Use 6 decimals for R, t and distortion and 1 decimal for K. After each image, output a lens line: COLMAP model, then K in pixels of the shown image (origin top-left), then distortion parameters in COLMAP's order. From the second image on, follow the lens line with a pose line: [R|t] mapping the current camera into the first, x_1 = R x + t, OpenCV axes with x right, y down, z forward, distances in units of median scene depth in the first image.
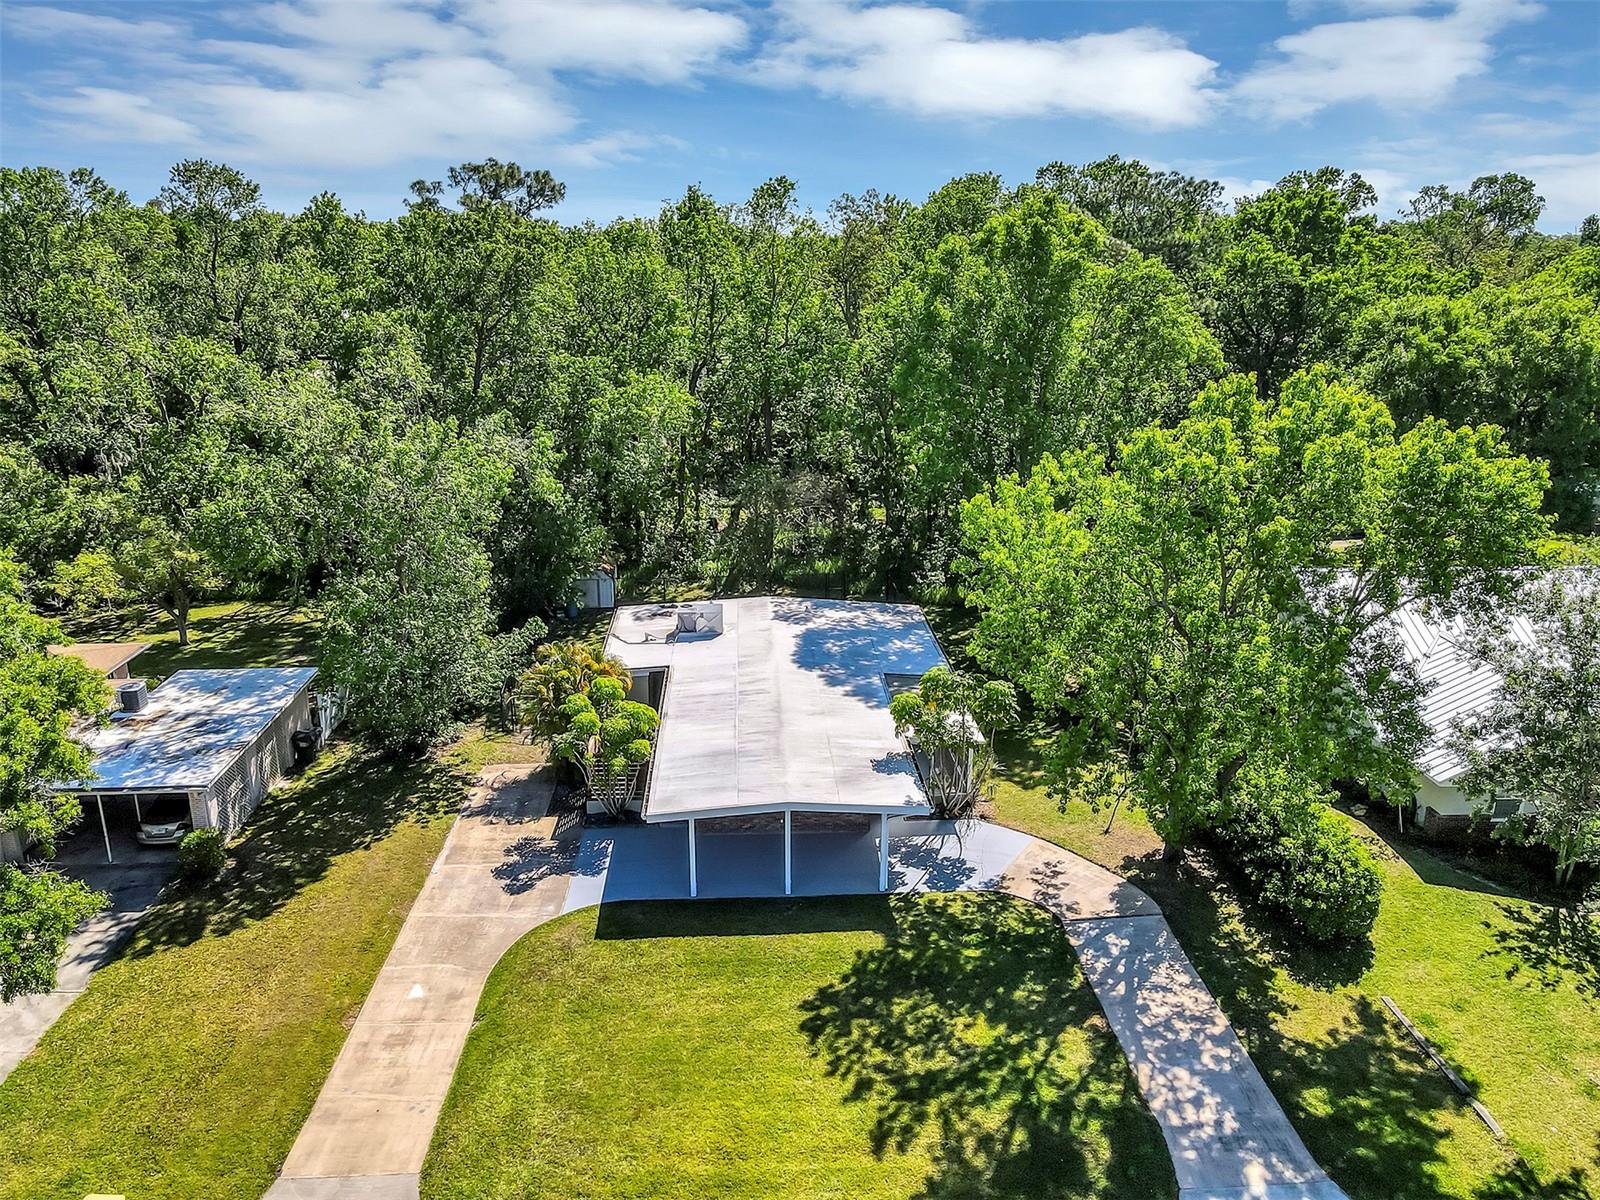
lens RADIAL K [[1176.4, 0, 789.9], [0, 1176.4, 597.3], [0, 0, 1]] dist [0.011955, 0.001958]
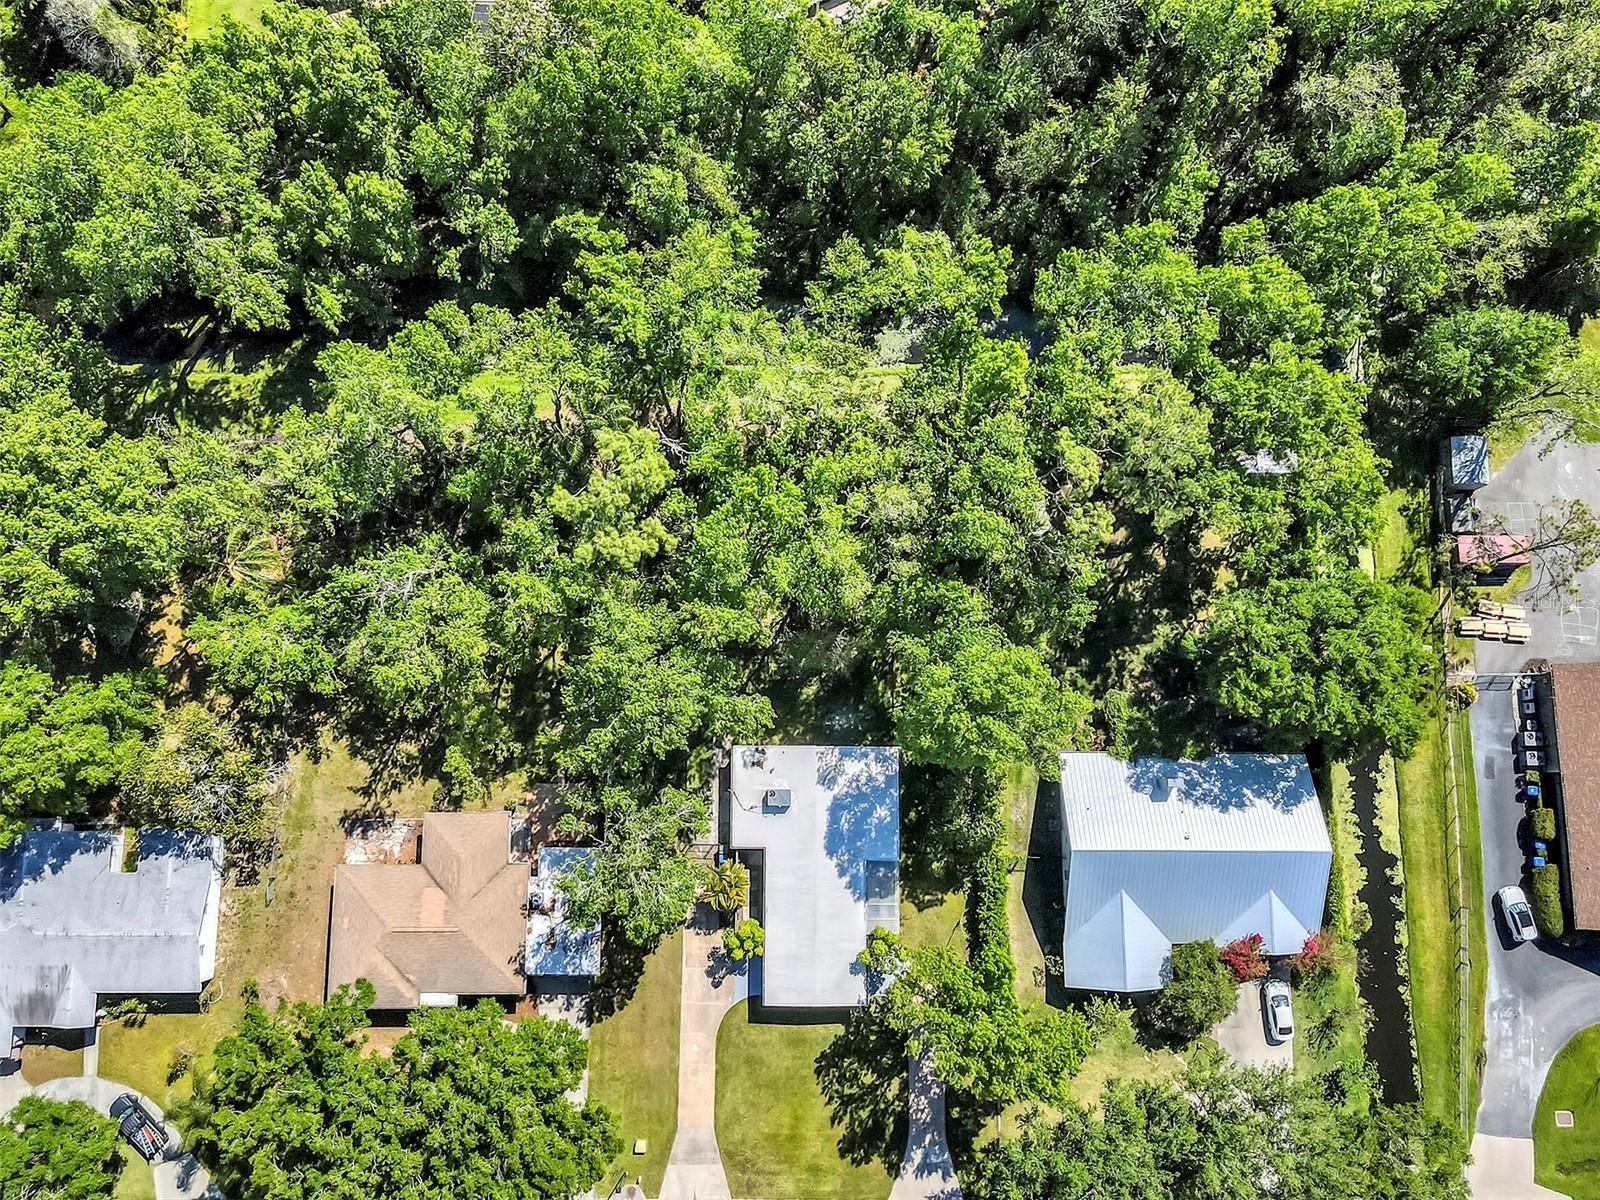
lens RADIAL K [[1176.0, 0, 793.2], [0, 1176.0, 598.3], [0, 0, 1]] dist [-0.016299, 0.063049]
pose [[0.998717, 0.050593, -0.002223, -0.094230], [-0.019633, 0.427291, 0.903901, -2.716792], [0.046681, -0.902698, 0.427736, 0.671637]]
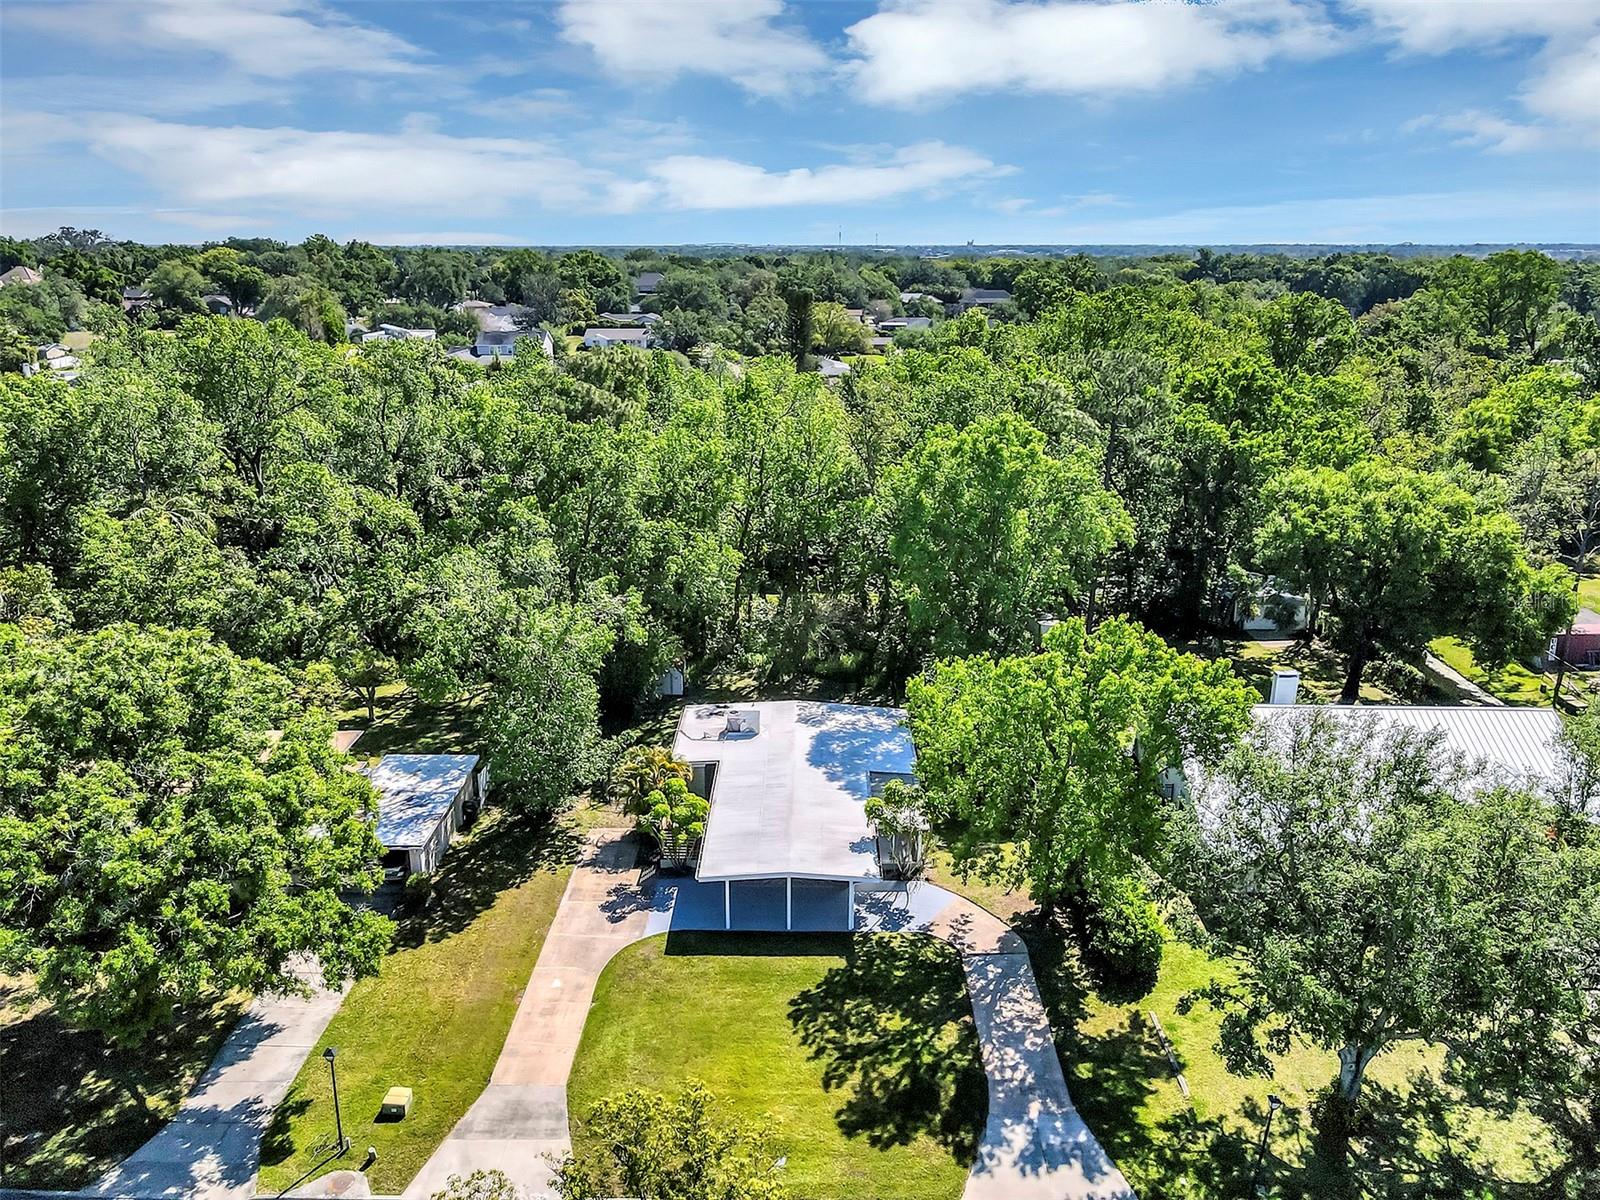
lens RADIAL K [[1176.0, 0, 793.2], [0, 1176.0, 598.3], [0, 0, 1]] dist [-0.016299, 0.063049]
pose [[0.998111, 0.022918, -0.056993, 0.084517], [-0.022715, 0.999733, 0.004209, -0.194696], [0.057075, -0.002907, 0.998366, -0.553105]]
